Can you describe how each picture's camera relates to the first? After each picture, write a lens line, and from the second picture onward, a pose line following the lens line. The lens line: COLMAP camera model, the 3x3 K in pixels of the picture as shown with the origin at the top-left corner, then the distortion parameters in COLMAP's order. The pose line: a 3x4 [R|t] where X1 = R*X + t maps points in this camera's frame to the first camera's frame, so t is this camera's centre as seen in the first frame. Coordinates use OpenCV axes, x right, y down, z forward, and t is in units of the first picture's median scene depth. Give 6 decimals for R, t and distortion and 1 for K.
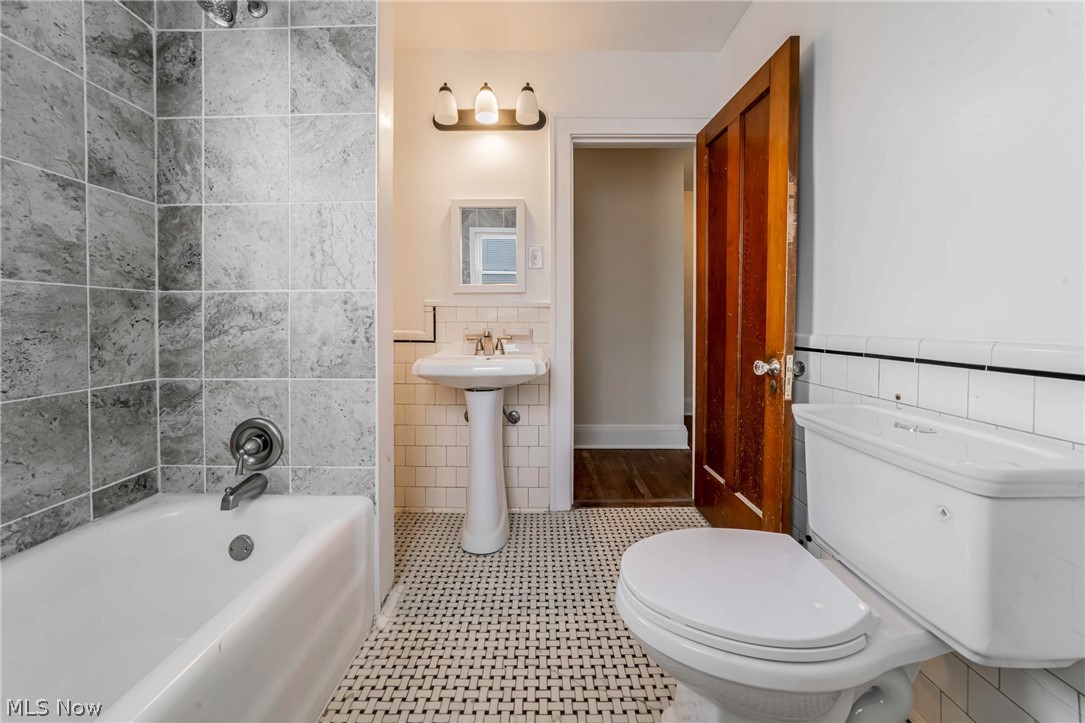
lens RADIAL K [[376.2, 0, 528.4], [0, 376.2, 324.8], [0, 0, 1]] dist [-0.013011, -0.000010]
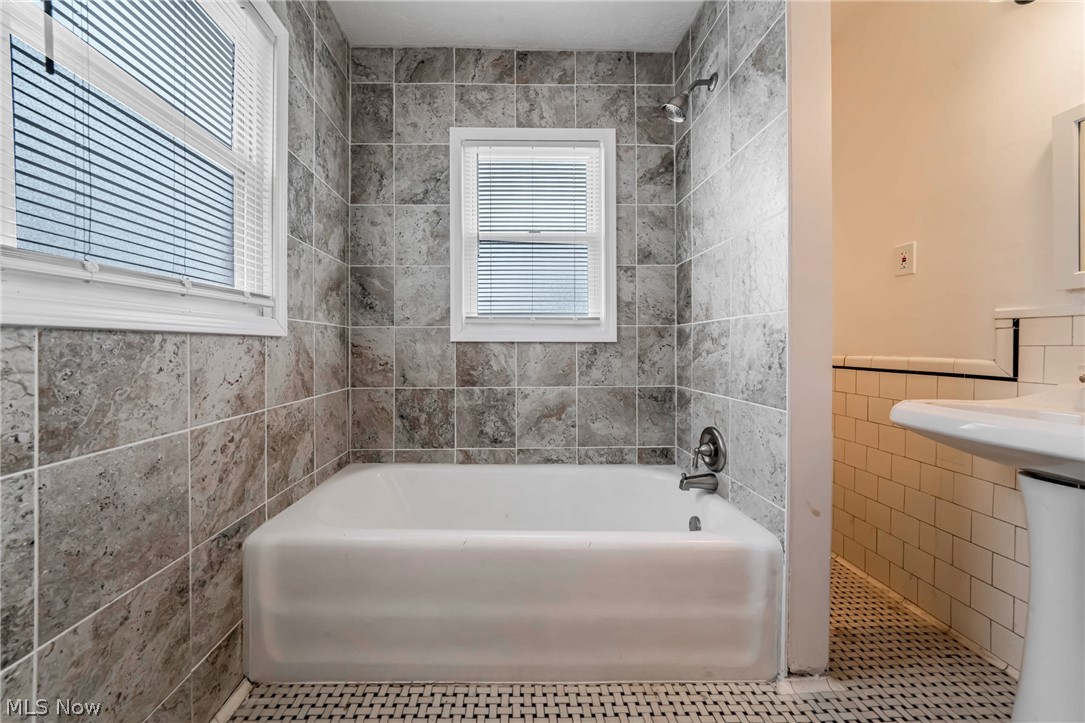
lens RADIAL K [[376.2, 0, 511.8], [0, 376.2, 349.6], [0, 0, 1]] dist [-0.013011, -0.000010]
pose [[0.020389, 0.007793, -0.999762, 0.456098], [-0.004264, 0.999961, 0.007707, -0.004236], [0.999783, 0.004106, 0.020421, 0.334880]]
